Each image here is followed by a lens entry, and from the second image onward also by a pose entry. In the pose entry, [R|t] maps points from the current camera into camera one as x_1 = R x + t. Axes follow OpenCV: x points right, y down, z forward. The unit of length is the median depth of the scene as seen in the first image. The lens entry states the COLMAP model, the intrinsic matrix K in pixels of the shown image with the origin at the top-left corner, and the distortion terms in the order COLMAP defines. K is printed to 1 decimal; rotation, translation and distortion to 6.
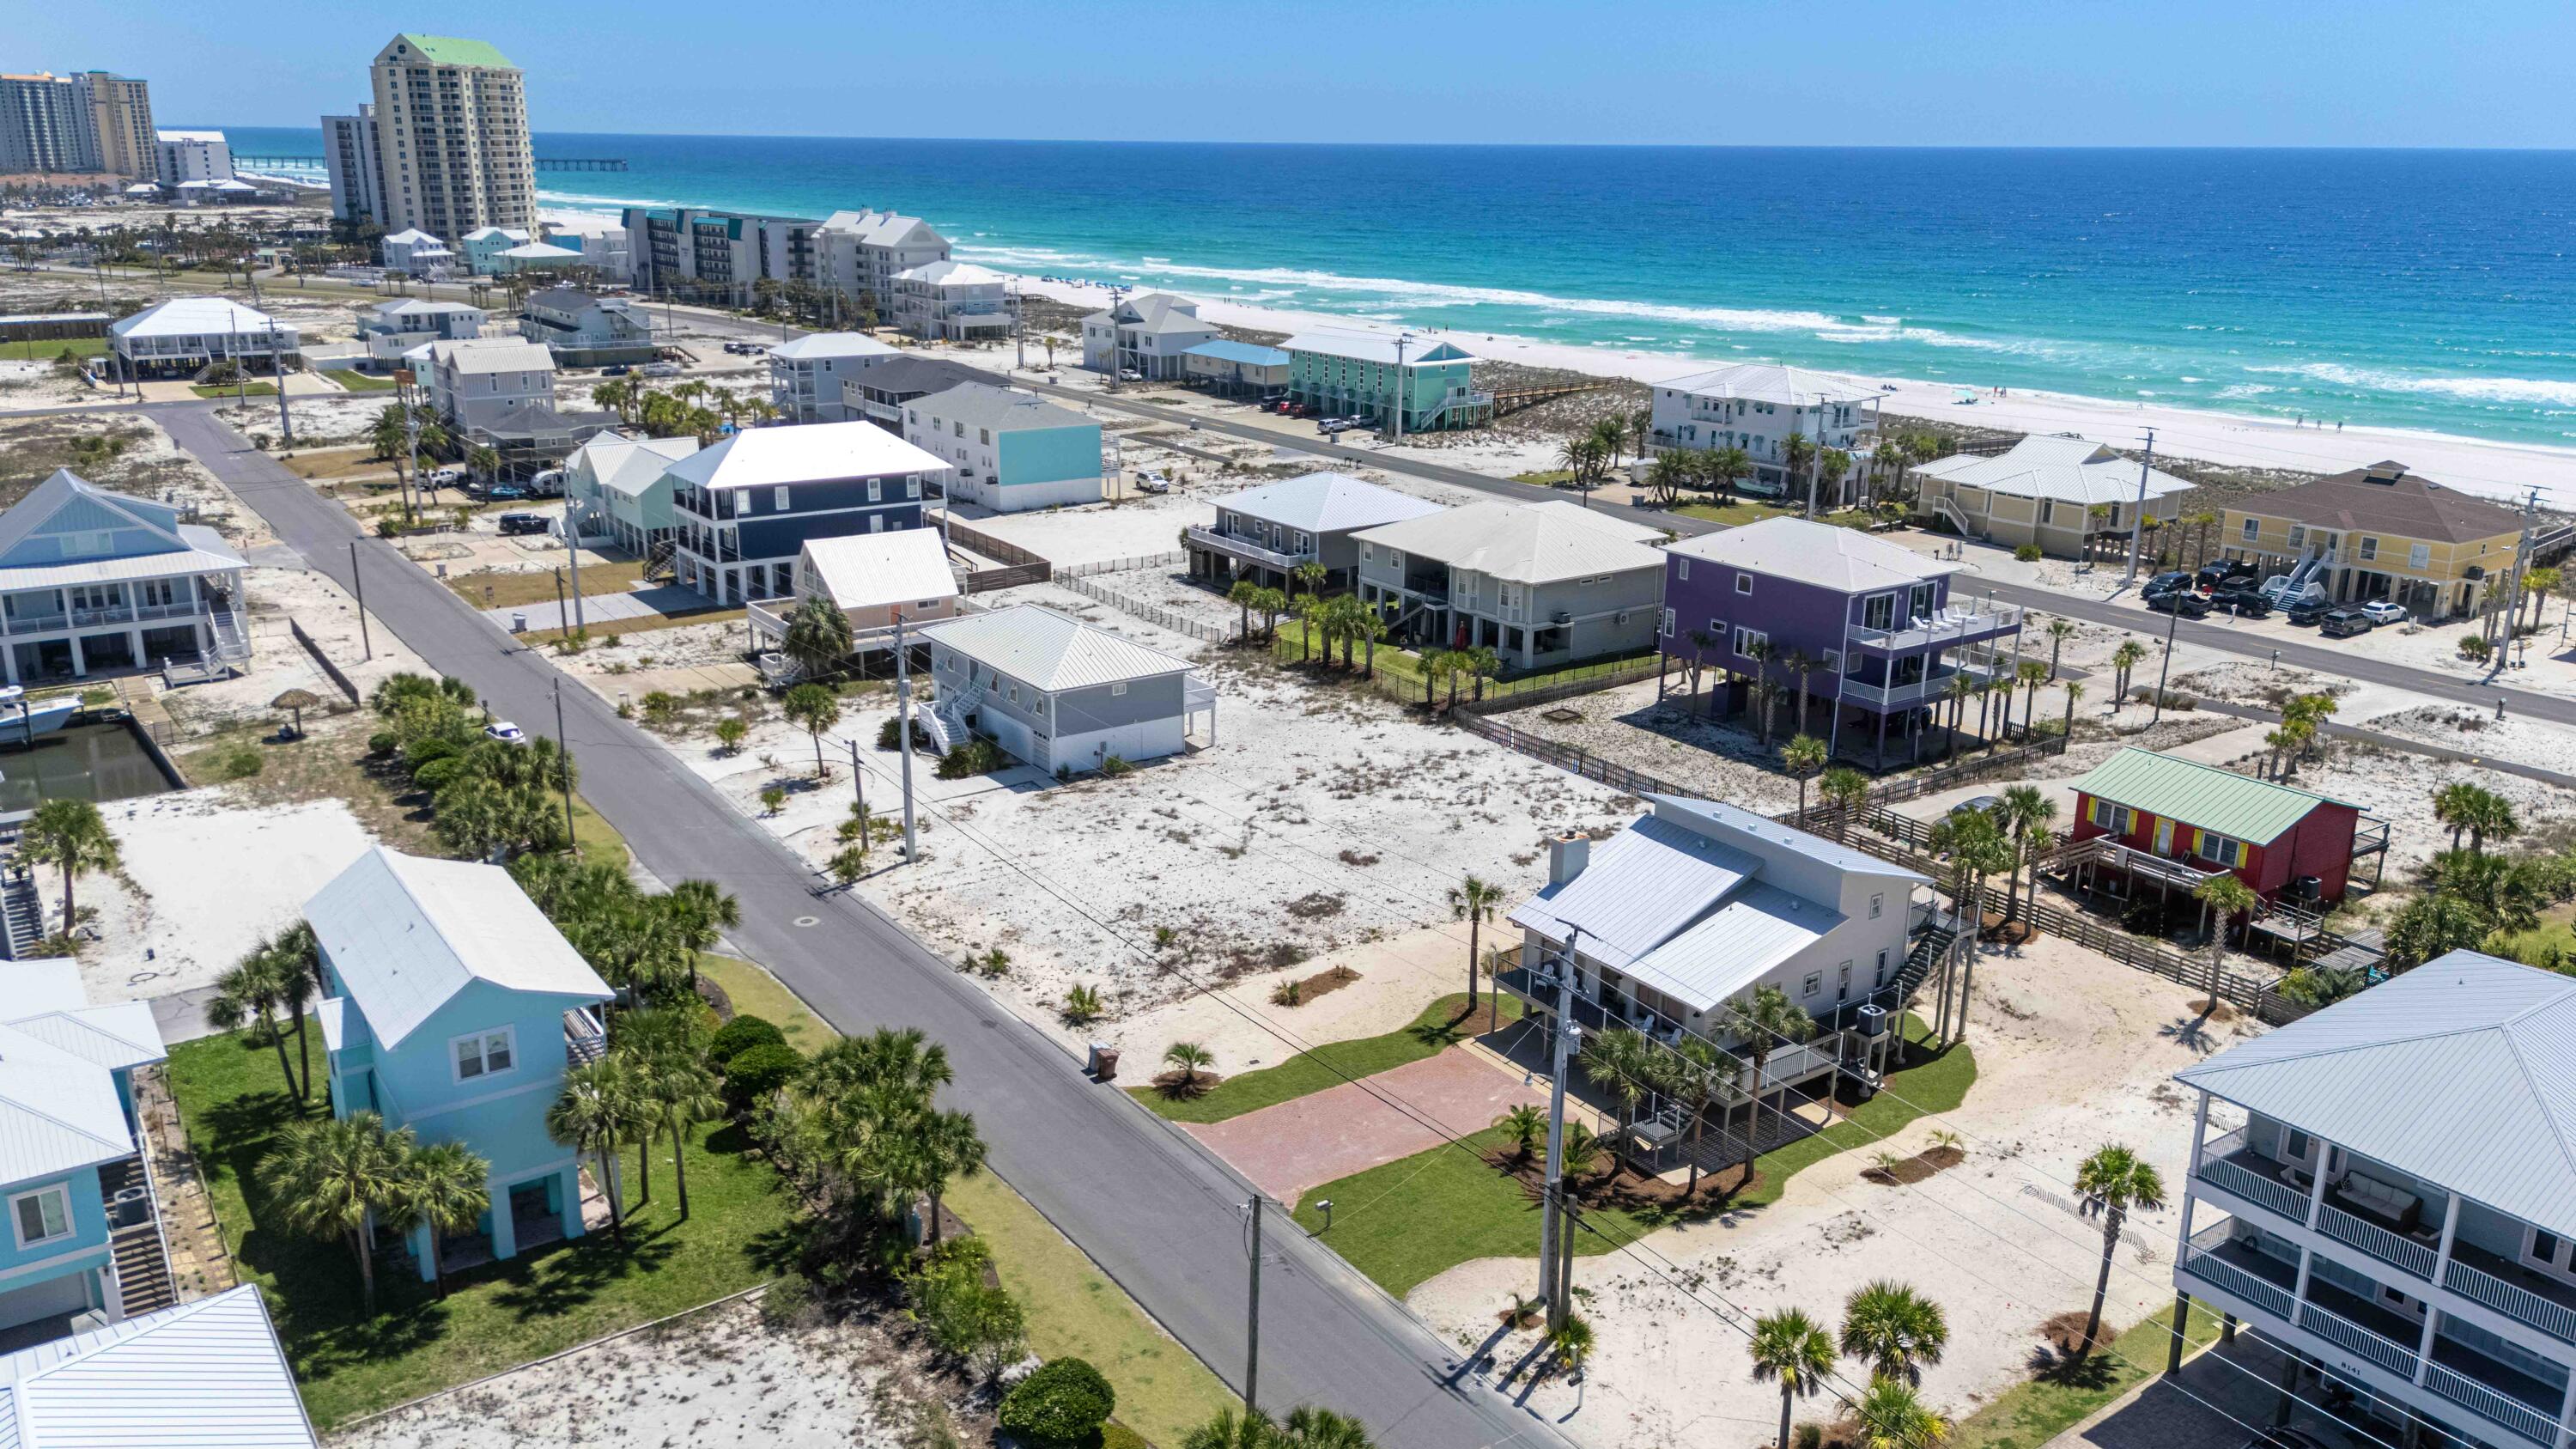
lens RADIAL K [[1945.4, 0, 1288.0], [0, 1945.4, 724.5], [0, 0, 1]] dist [0.161407, -0.296752]
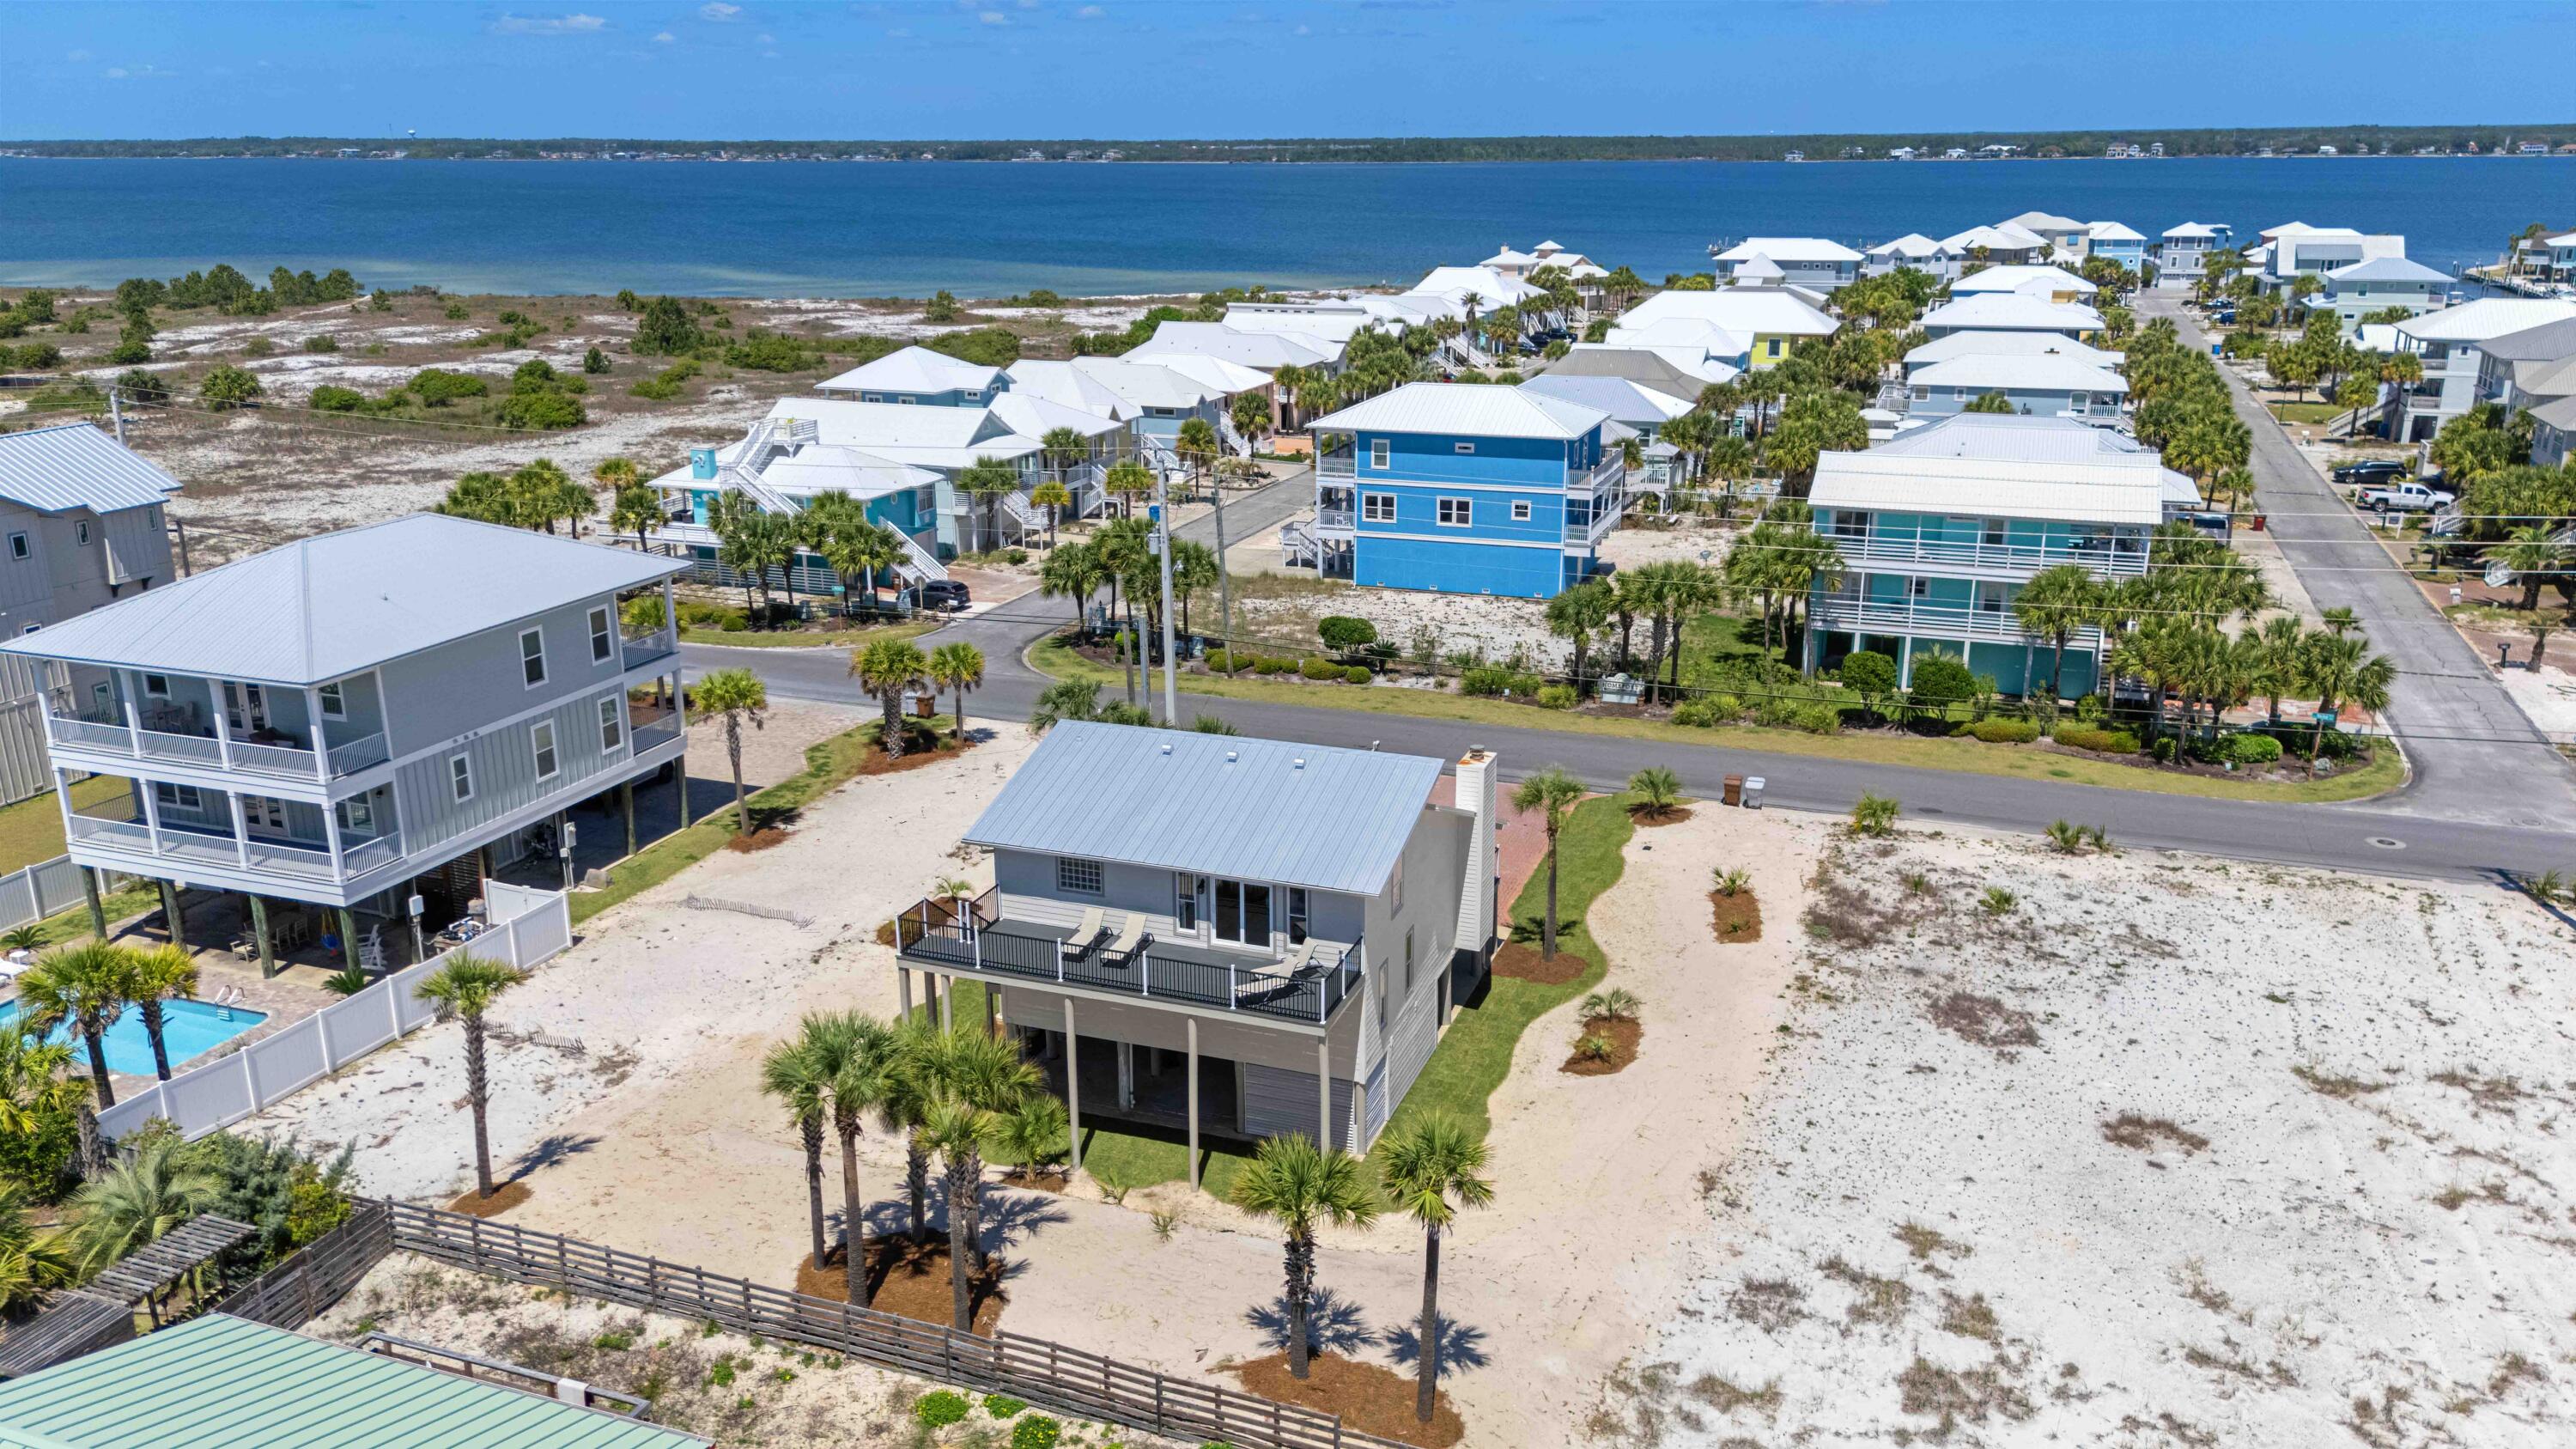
lens RADIAL K [[1849.6, 0, 1280.3], [0, 1849.6, 825.7], [0, 0, 1]] dist [0.067448, -0.062803]
pose [[-0.829720, 0.186032, -0.526266, 0.401975], [-0.163603, 0.820367, 0.547934, -0.191548], [0.533665, 0.540730, -0.650240, 1.045208]]
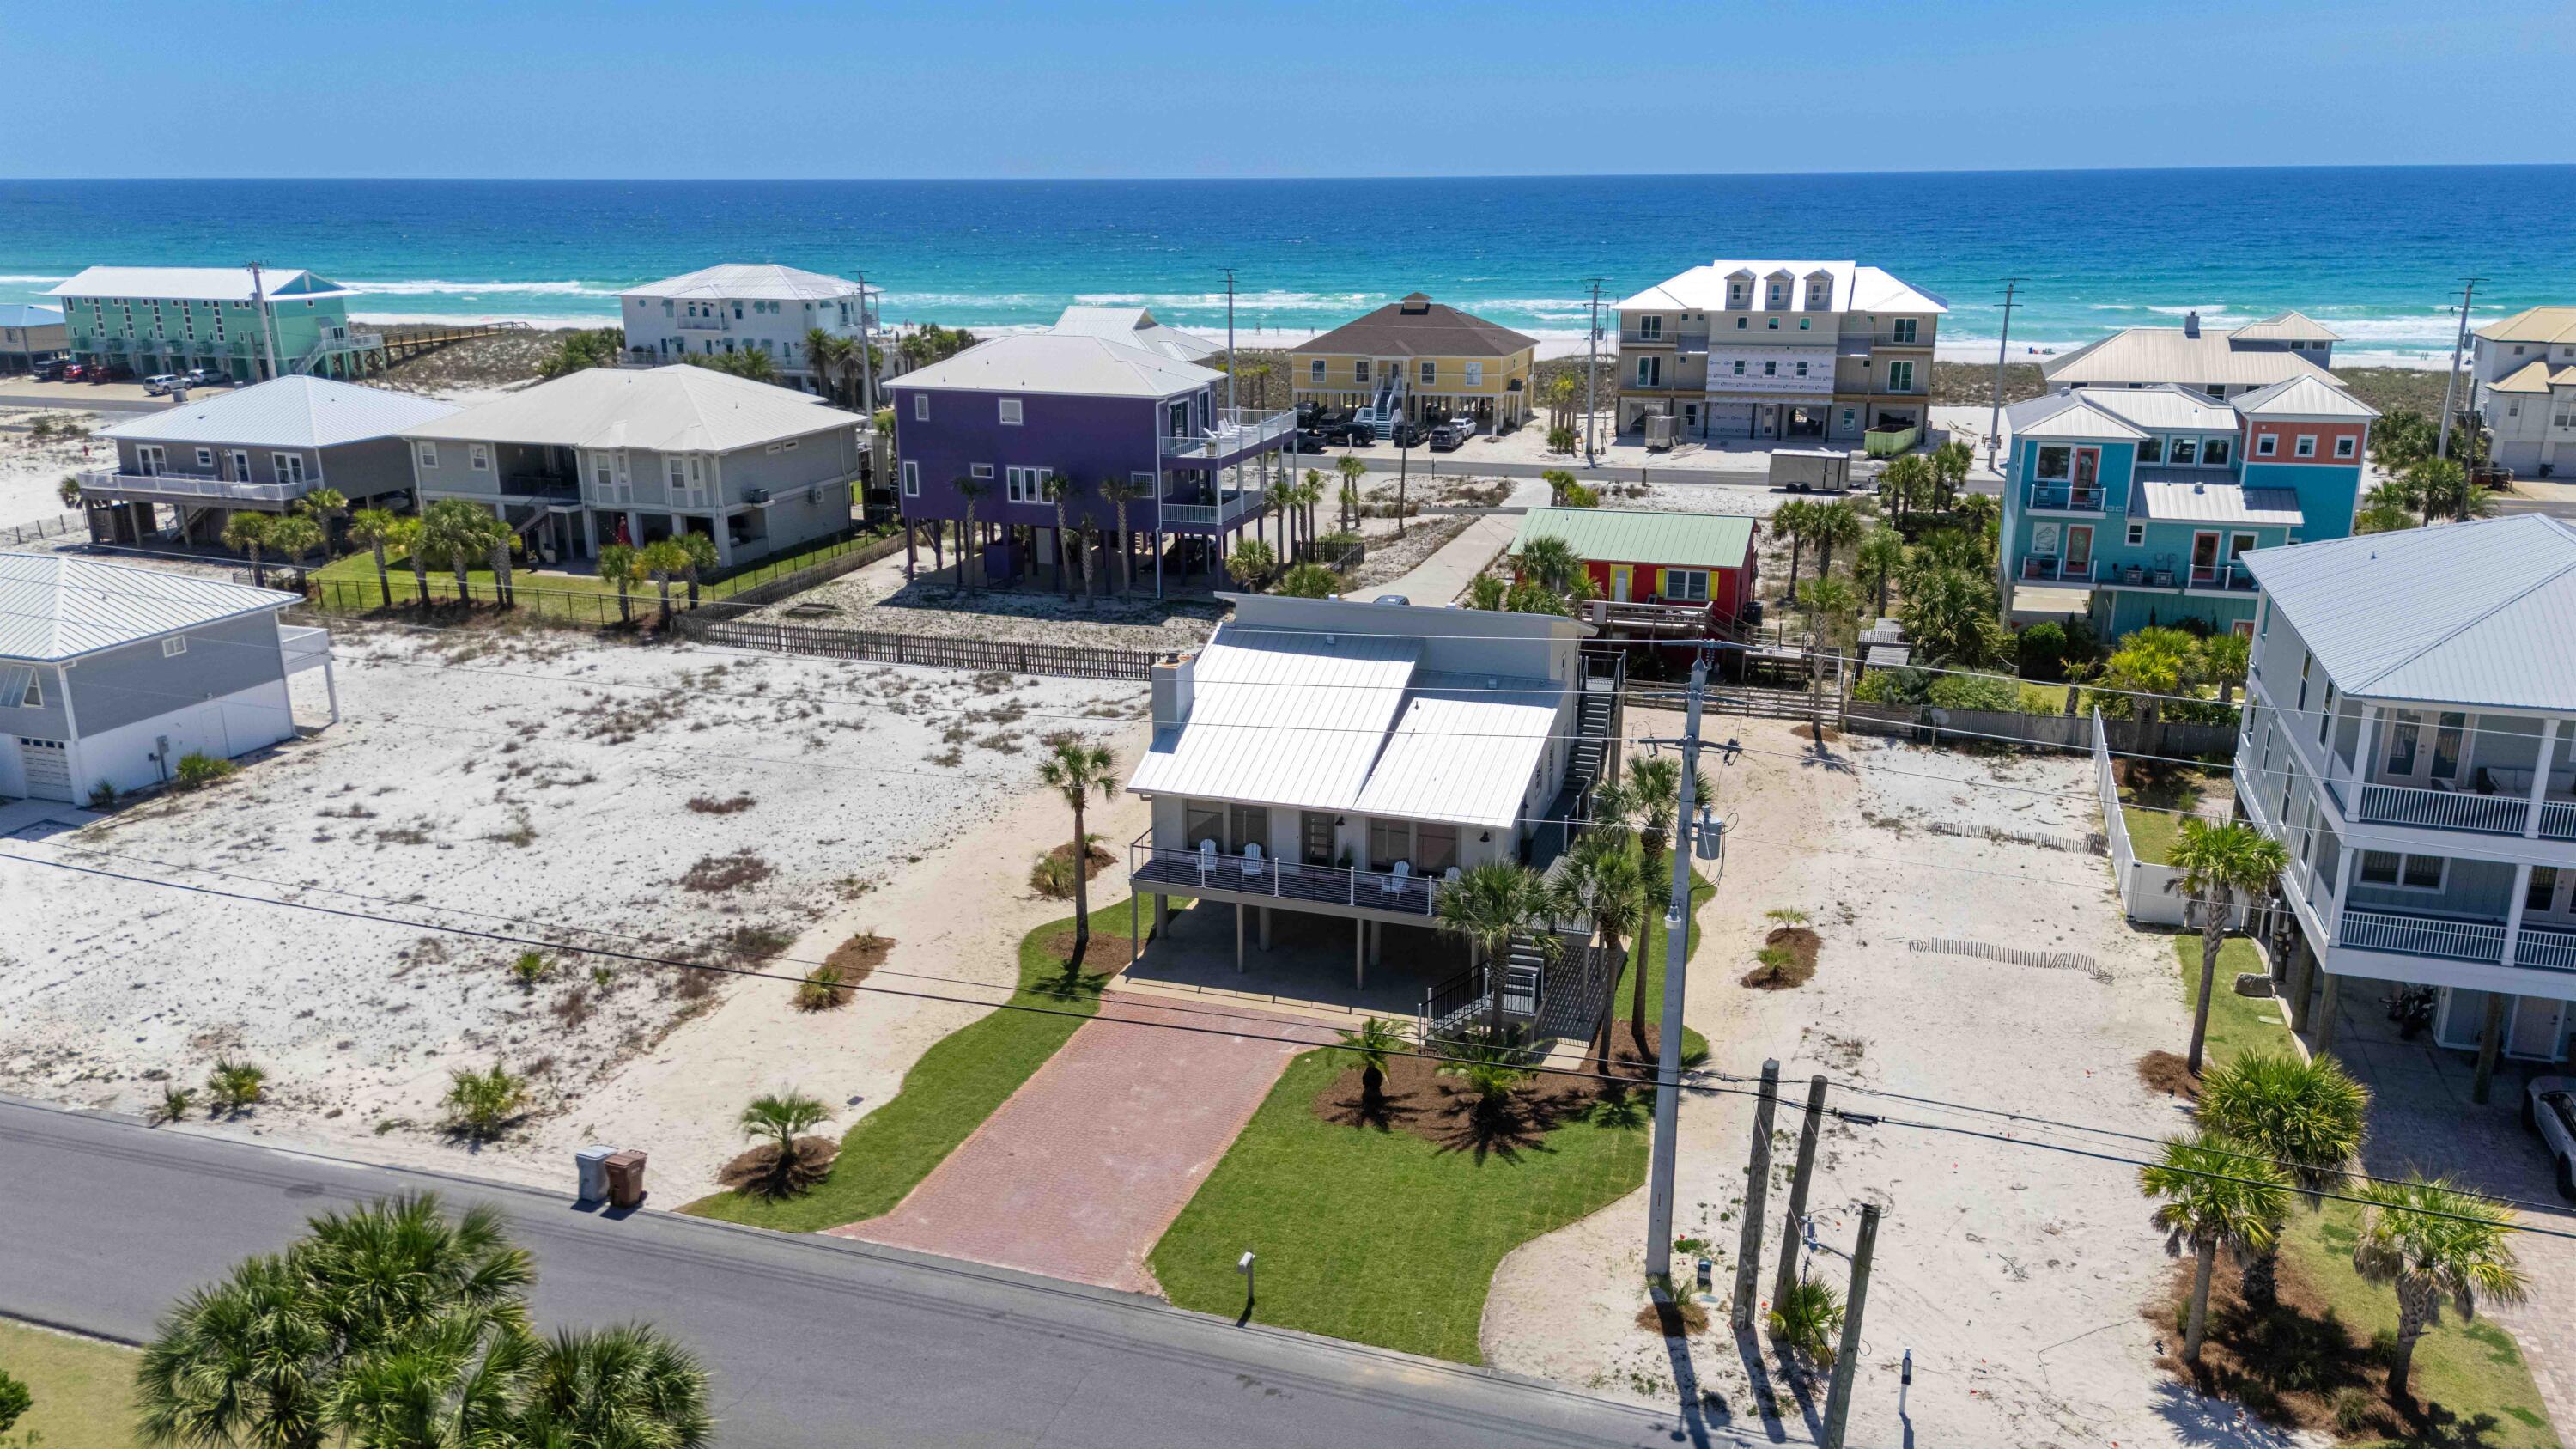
lens RADIAL K [[1883.9, 0, 1275.1], [0, 1883.9, 746.8], [0, 0, 1]] dist [0.079539, -0.075203]
pose [[0.809651, -0.184906, 0.557024, -0.154061], [0.182100, 0.981381, 0.061086, 0.040468], [-0.557948, 0.051976, 0.828247, 0.324992]]
